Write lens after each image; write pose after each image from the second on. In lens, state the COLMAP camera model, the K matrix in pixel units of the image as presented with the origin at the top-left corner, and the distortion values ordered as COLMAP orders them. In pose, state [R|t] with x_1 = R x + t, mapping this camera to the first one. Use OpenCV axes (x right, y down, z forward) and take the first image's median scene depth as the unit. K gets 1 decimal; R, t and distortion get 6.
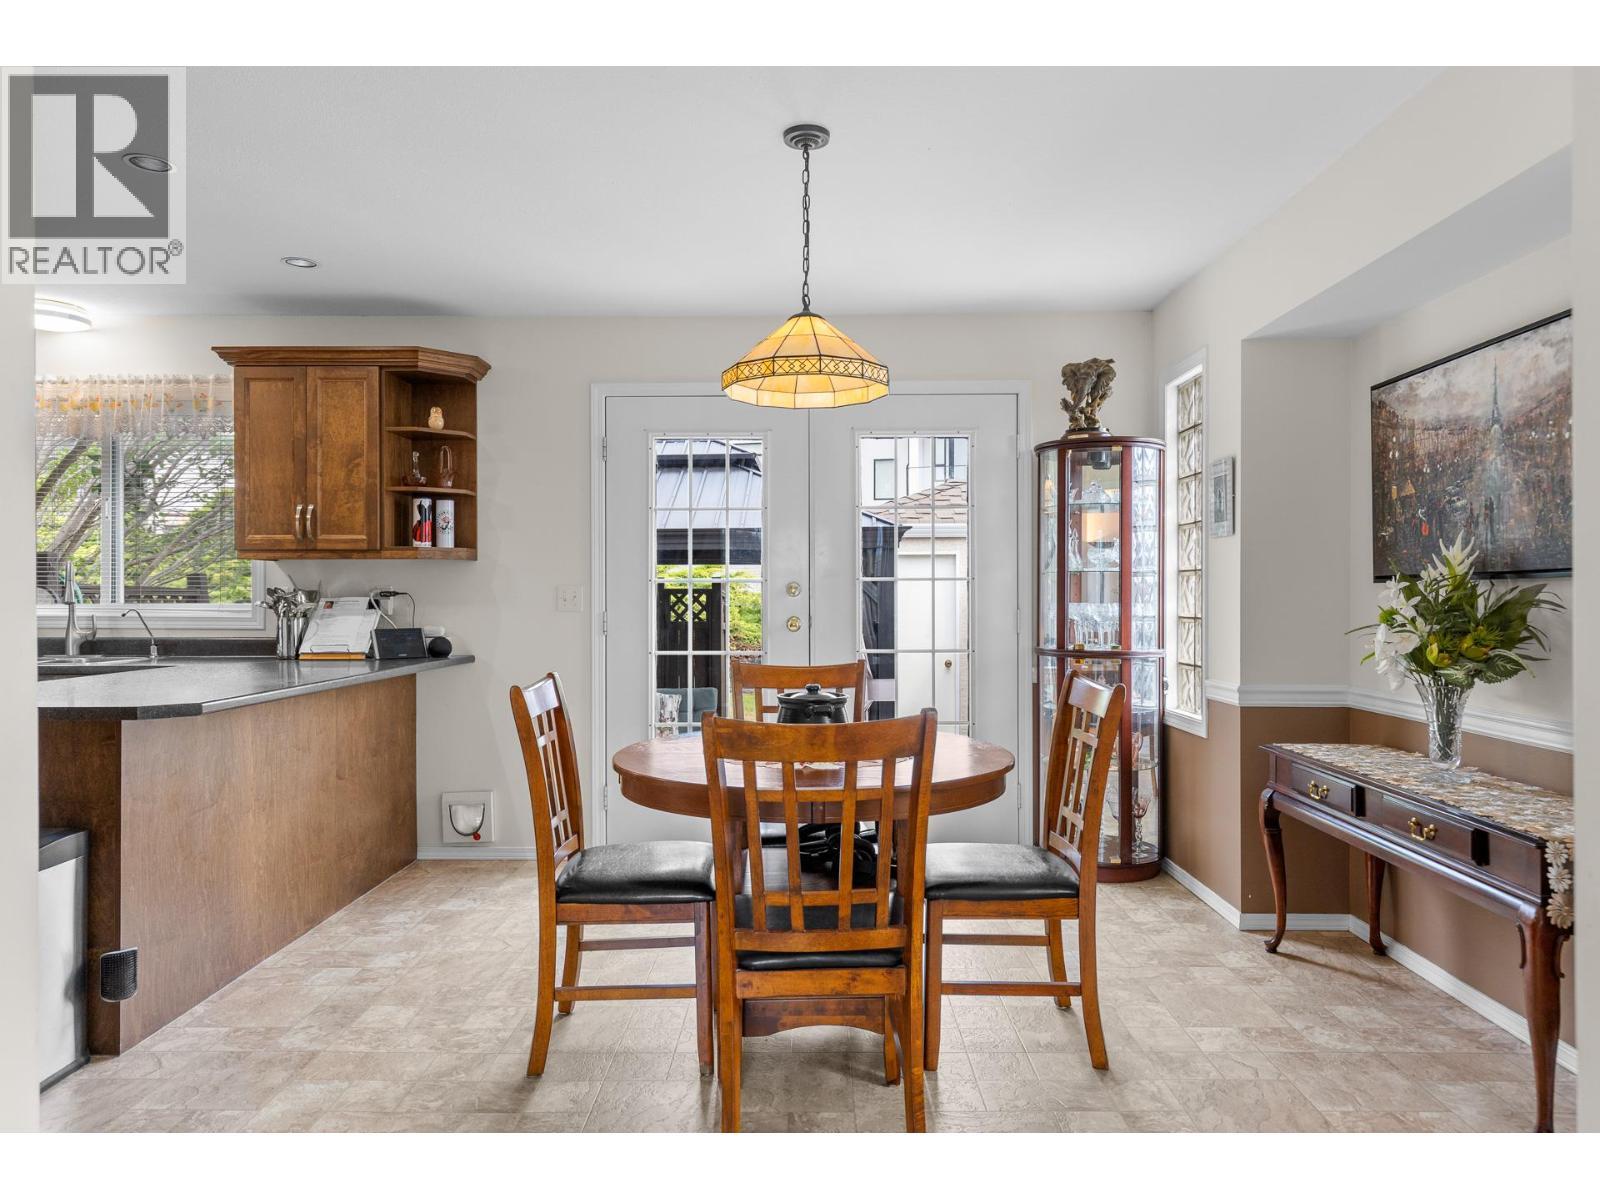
lens RADIAL K [[1040.1, 0, 803.1], [0, 1040.1, 592.0], [0, 0, 1]] dist [-0.000008, -0.001215]
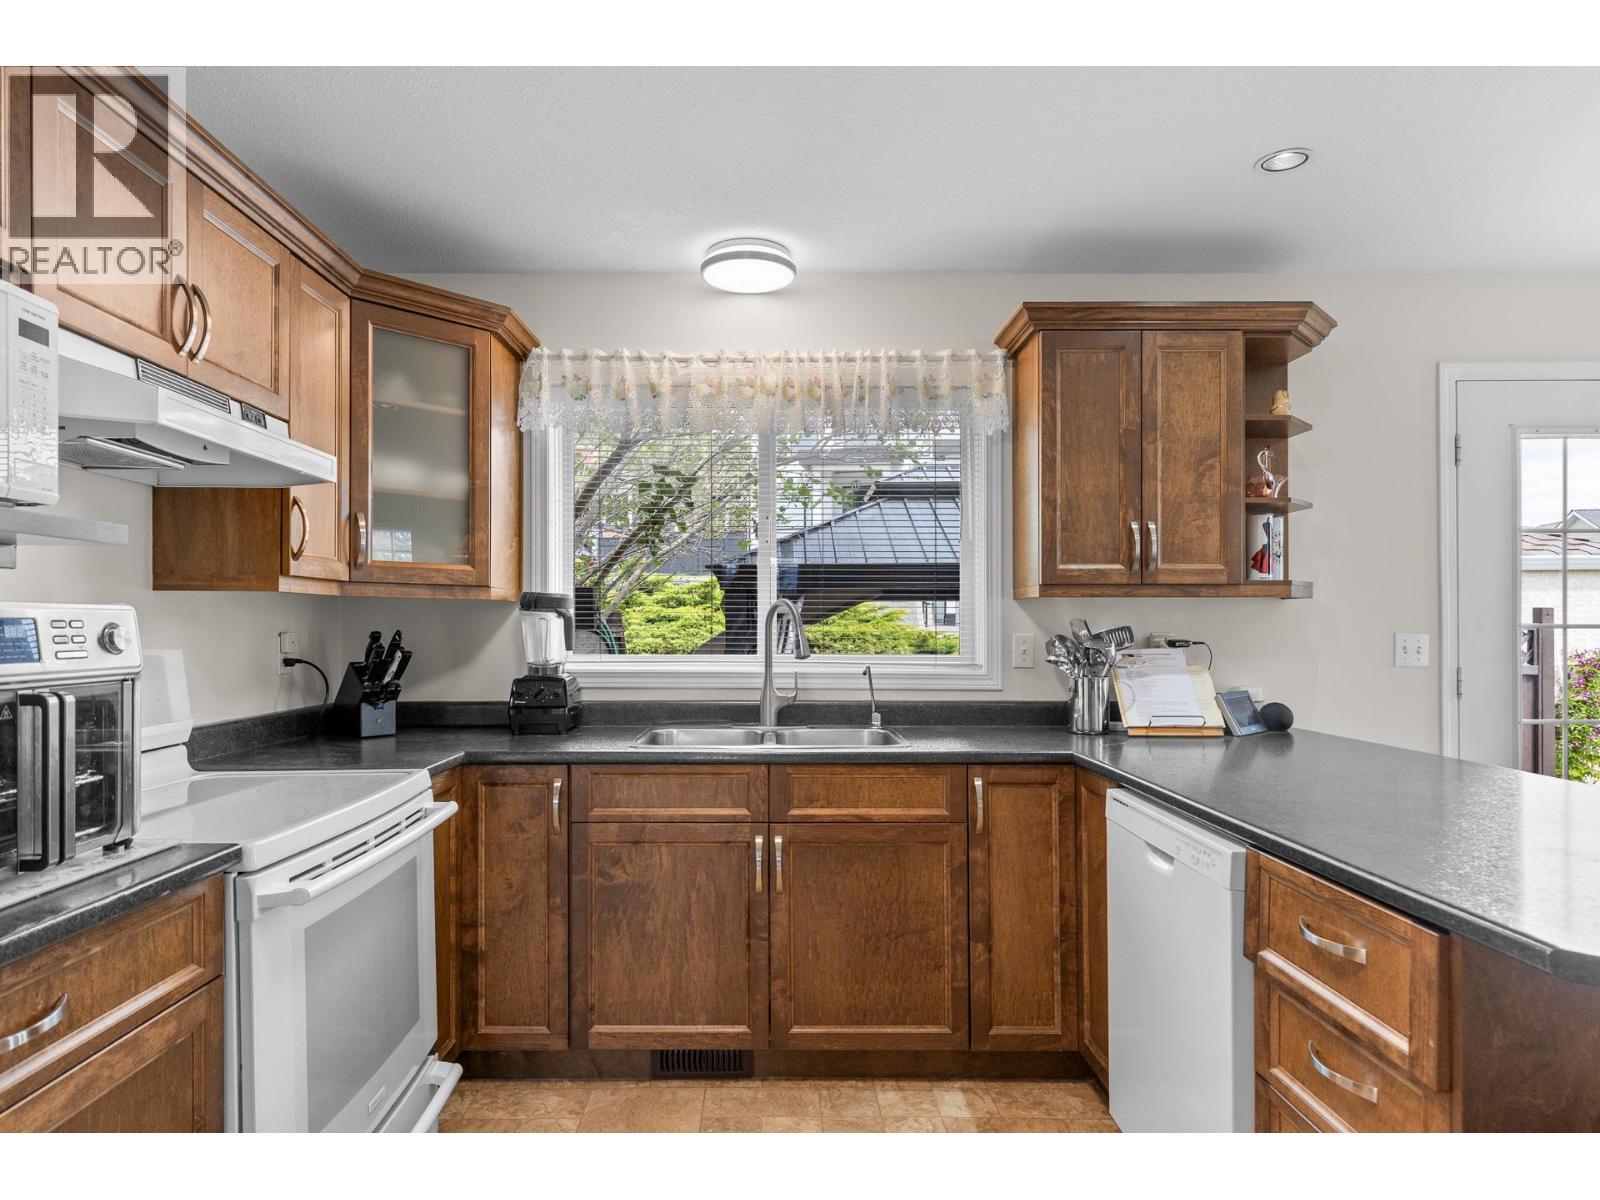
lens RADIAL K [[920.4, 0, 794.7], [0, 920.4, 620.5], [0, 0, 1]] dist [0.003961, 0.001749]
pose [[0.999988, 0.001594, -0.004645, -0.673921], [-0.001602, 0.999997, -0.001795, -0.012923], [0.004642, 0.001802, 0.999988, 0.337025]]
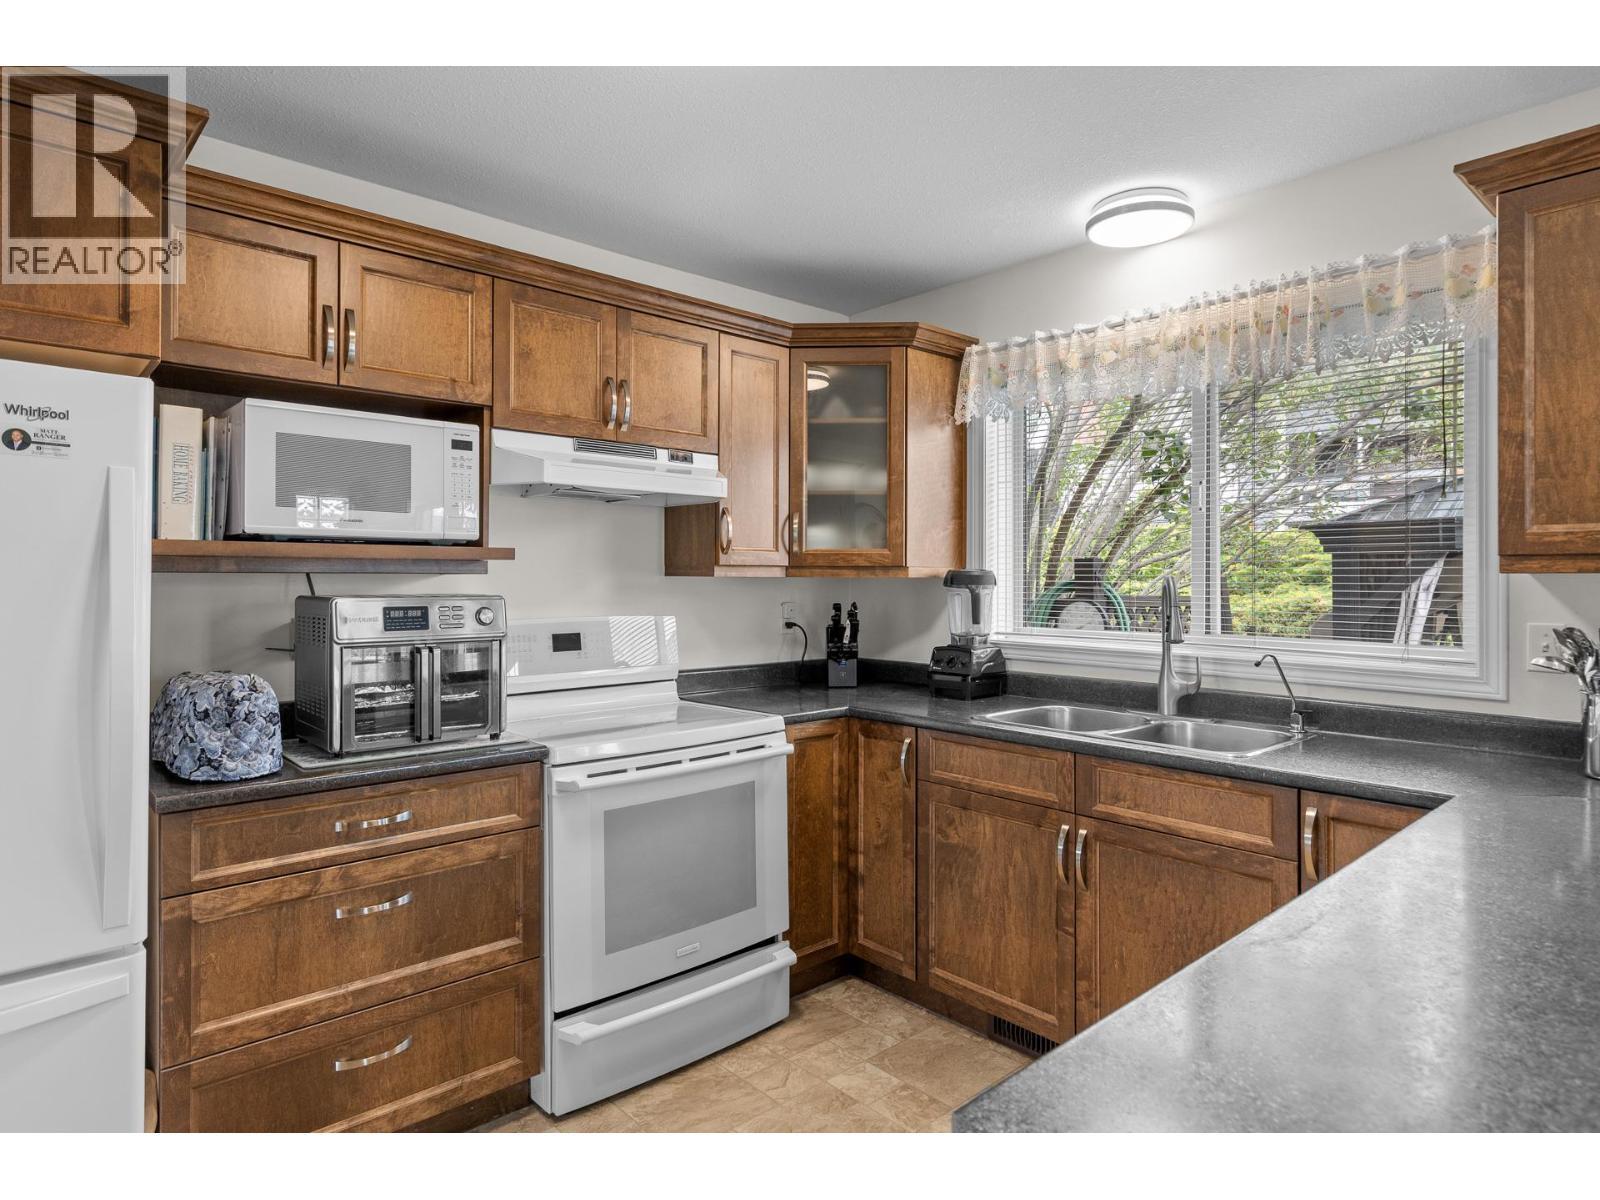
lens RADIAL K [[899.2, 0, 801.5], [0, 899.2, 578.3], [0, 0, 1]] dist [0.002368, -0.000952]
pose [[0.667388, 0.001068, -0.744709, -0.420510], [-0.000054, 0.999999, 0.001385, -0.027964], [0.744710, -0.000884, 0.667388, 0.425164]]
